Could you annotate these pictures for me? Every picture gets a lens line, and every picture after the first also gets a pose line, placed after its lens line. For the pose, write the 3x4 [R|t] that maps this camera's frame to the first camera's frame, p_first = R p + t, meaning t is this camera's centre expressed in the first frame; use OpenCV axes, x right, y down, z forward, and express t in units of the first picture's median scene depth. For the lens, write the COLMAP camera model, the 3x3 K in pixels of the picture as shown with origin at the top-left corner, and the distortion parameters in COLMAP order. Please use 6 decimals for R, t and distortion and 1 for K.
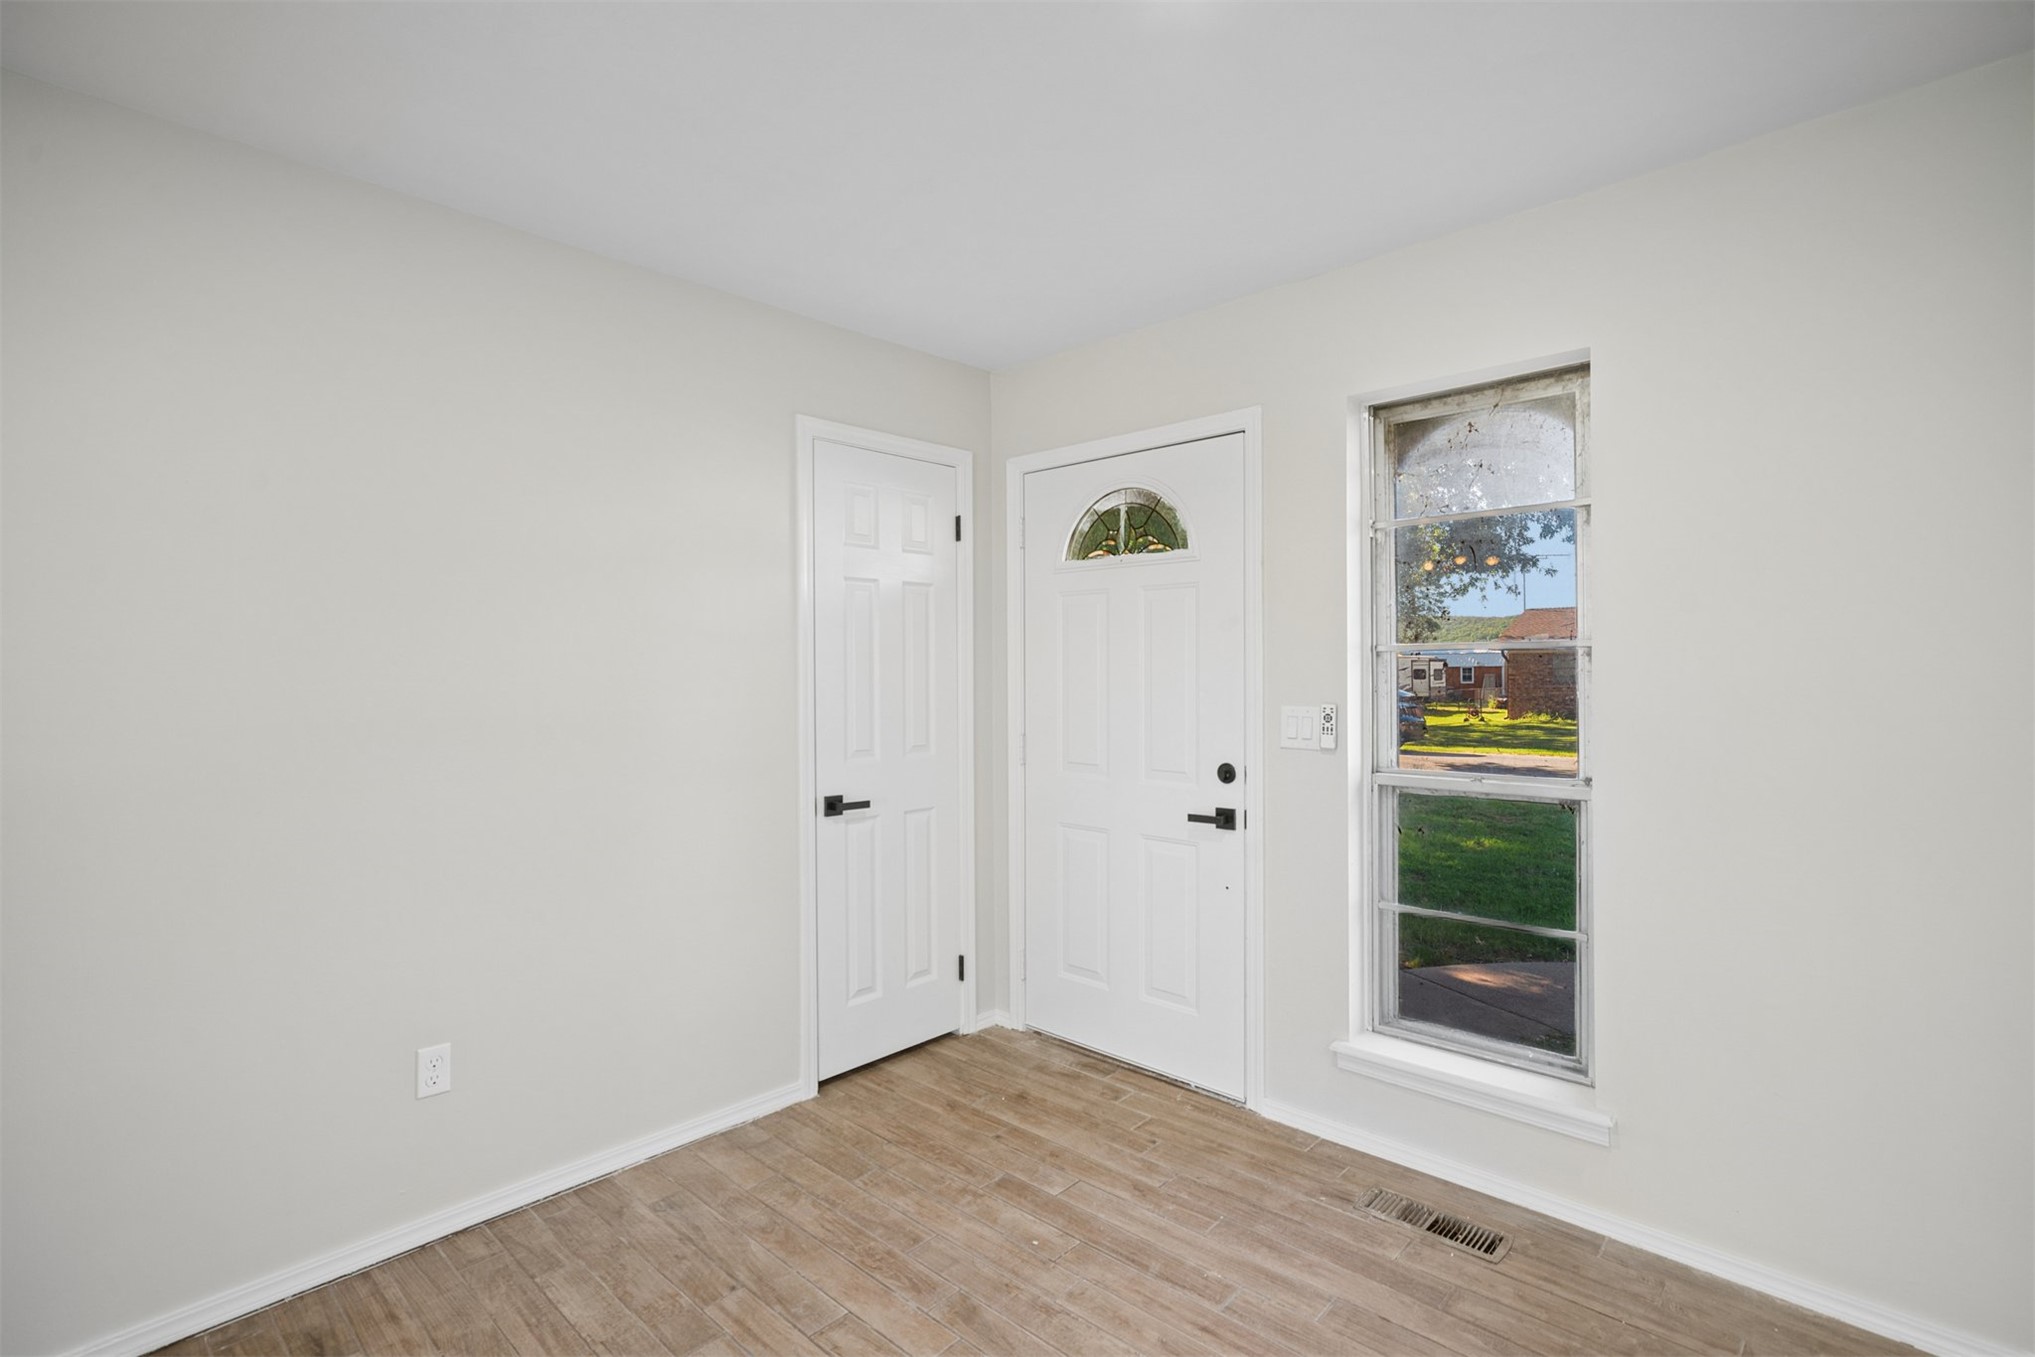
lens RADIAL K [[951.0, 0, 1020.5], [0, 951.0, 671.3], [0, 0, 1]] dist [-0.025285, 0.014727]
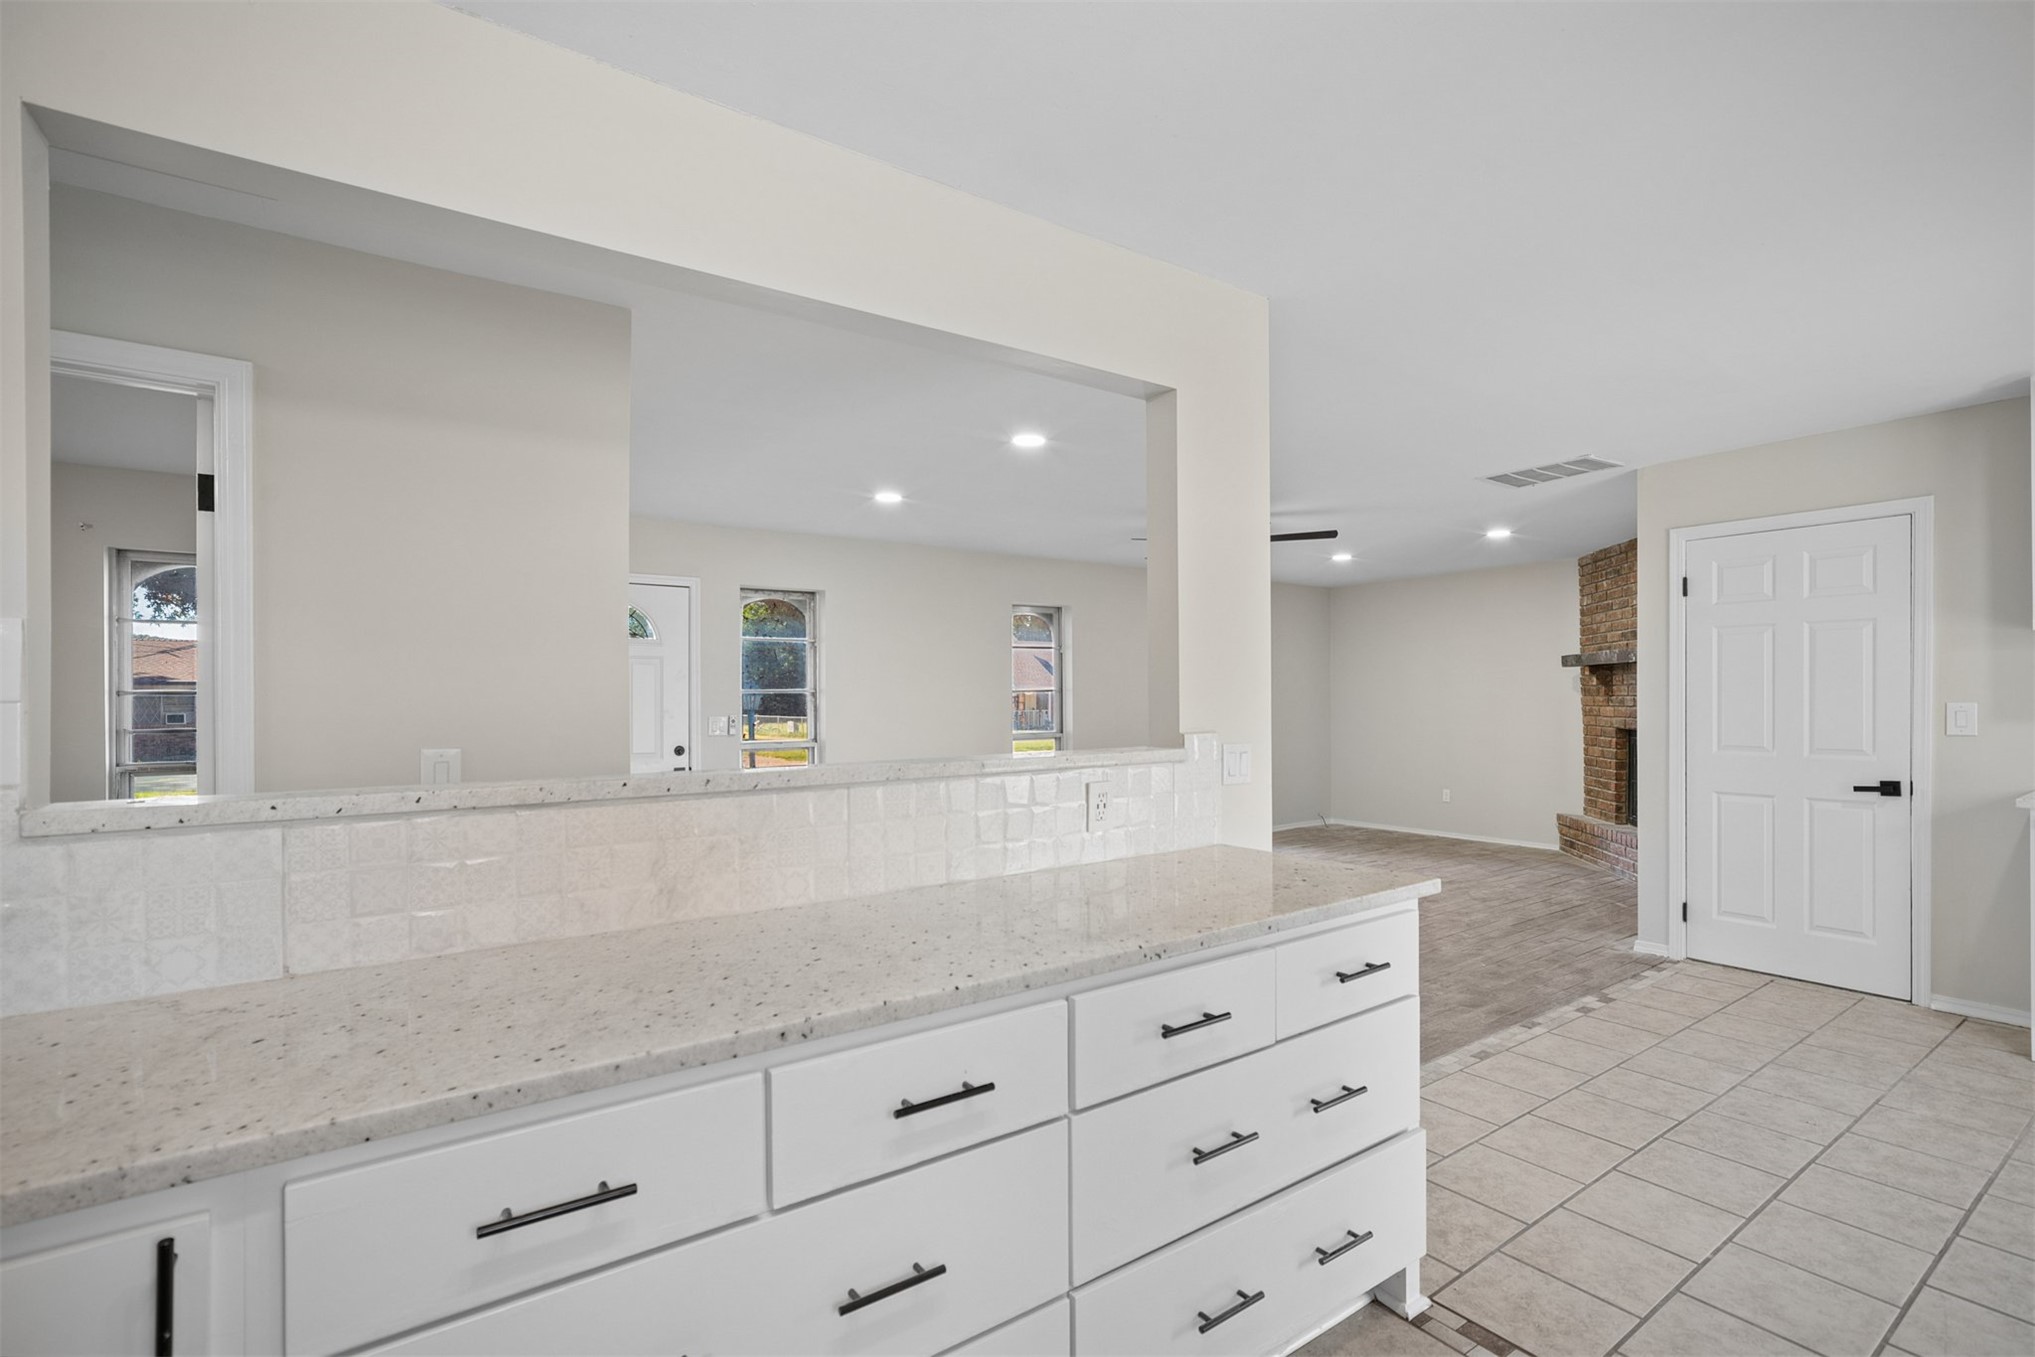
lens RADIAL K [[944.9, 0, 1032.4], [0, 944.9, 700.8], [0, 0, 1]] dist [-0.017665, 0.013433]
pose [[0.188207, 0.004087, 0.982121, -1.645002], [0.007702, 0.999954, -0.005638, 0.016803], [-0.982099, 0.008625, 0.188167, -0.140507]]
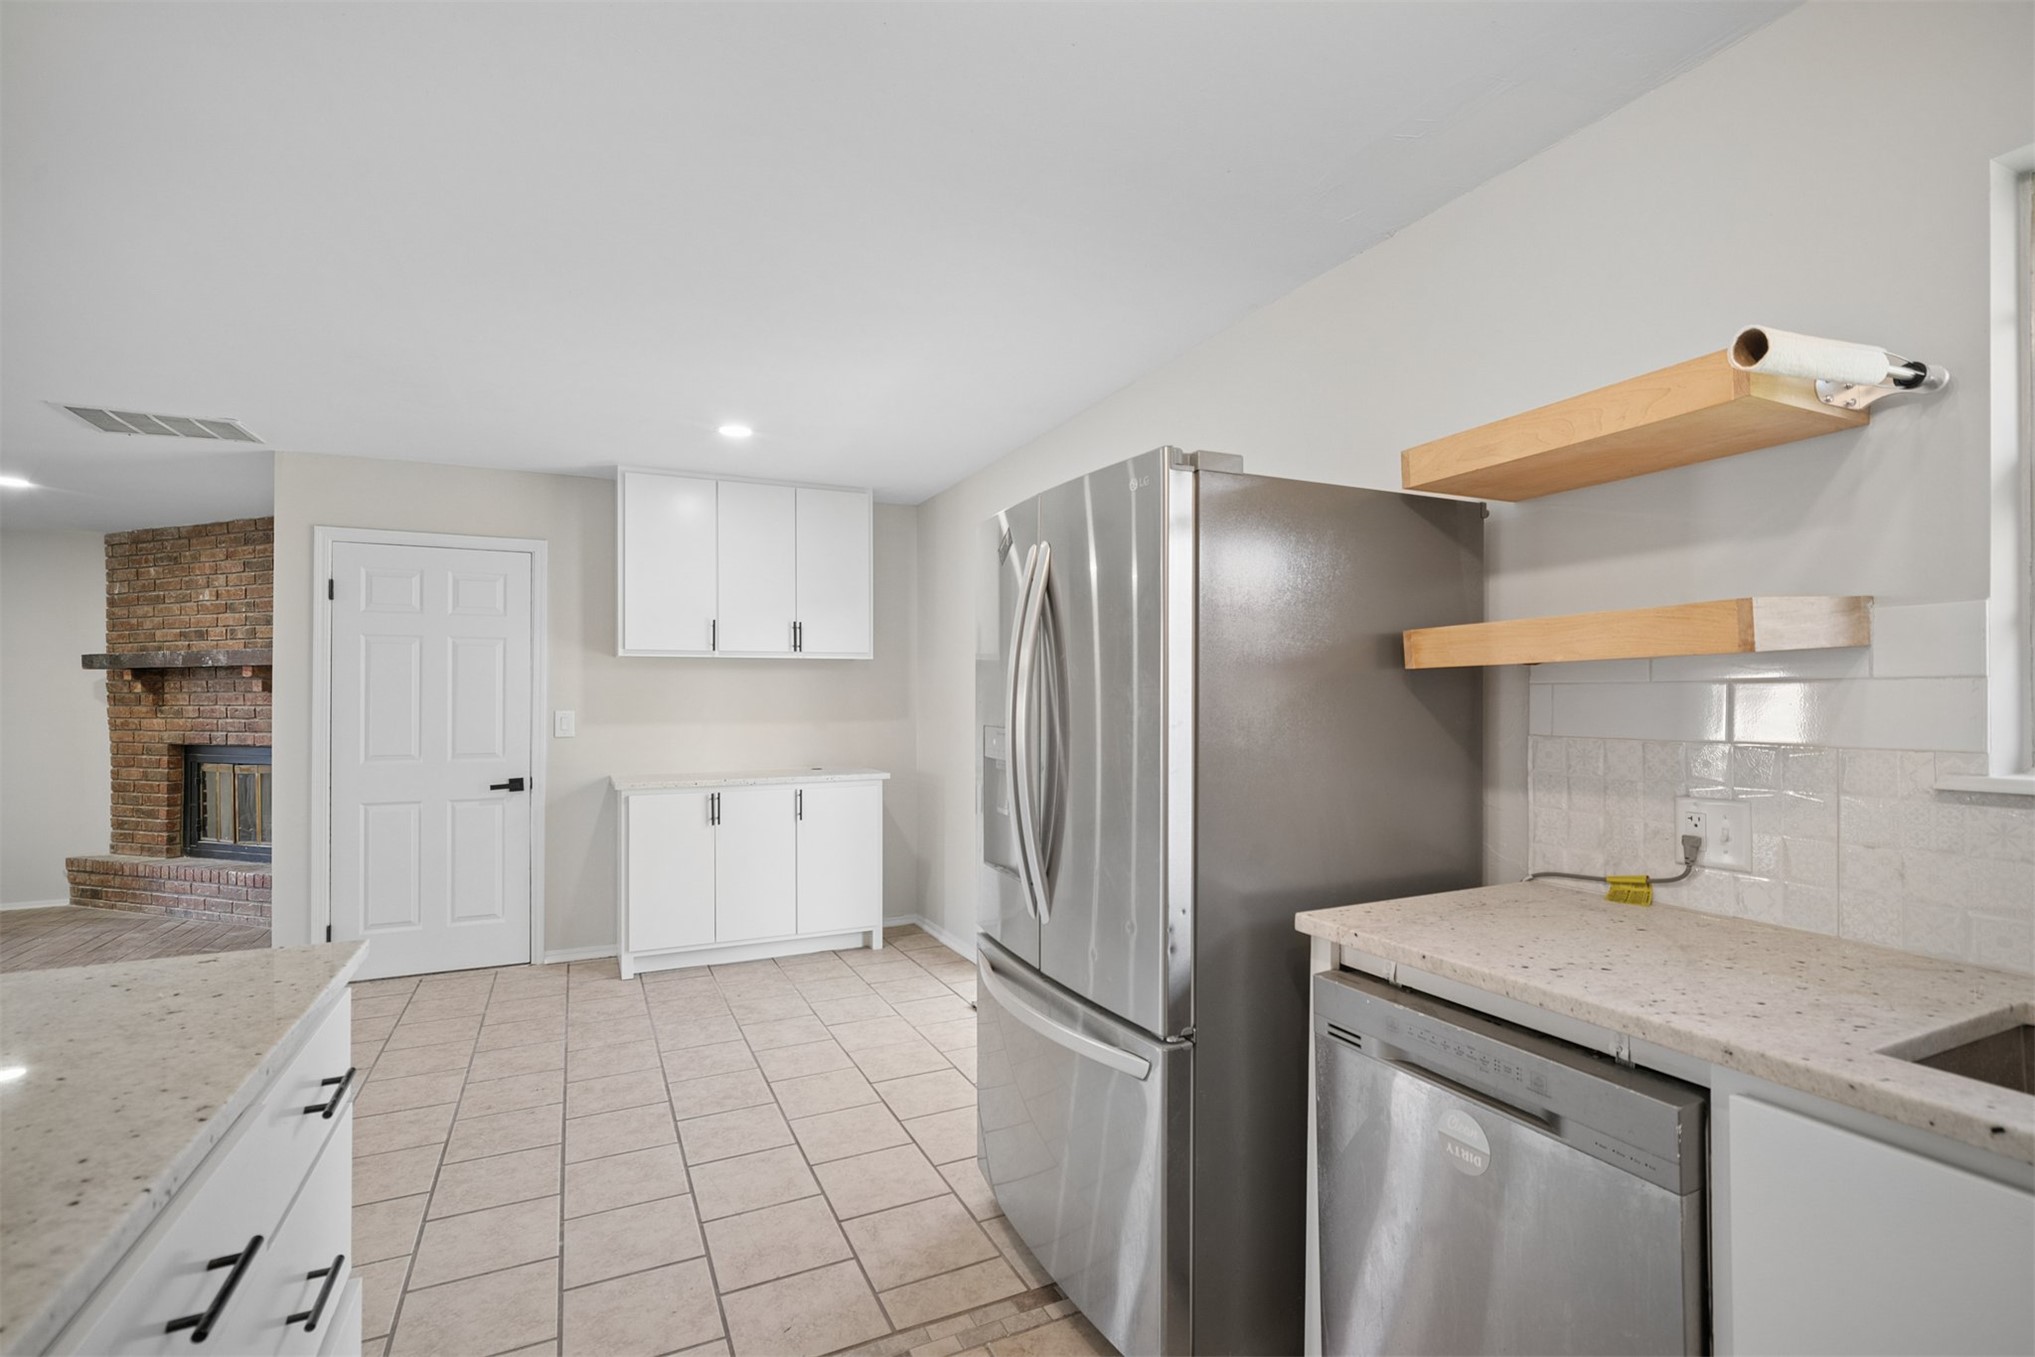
lens RADIAL K [[936.3, 0, 1024.8], [0, 936.3, 695.3], [0, 0, 1]] dist [-0.013824, 0.009840]
pose [[-0.932413, 0.014075, 0.361121, -1.444554], [0.012466, 0.999899, -0.006785, 0.016220], [-0.361180, -0.001825, -0.932494, 0.057715]]
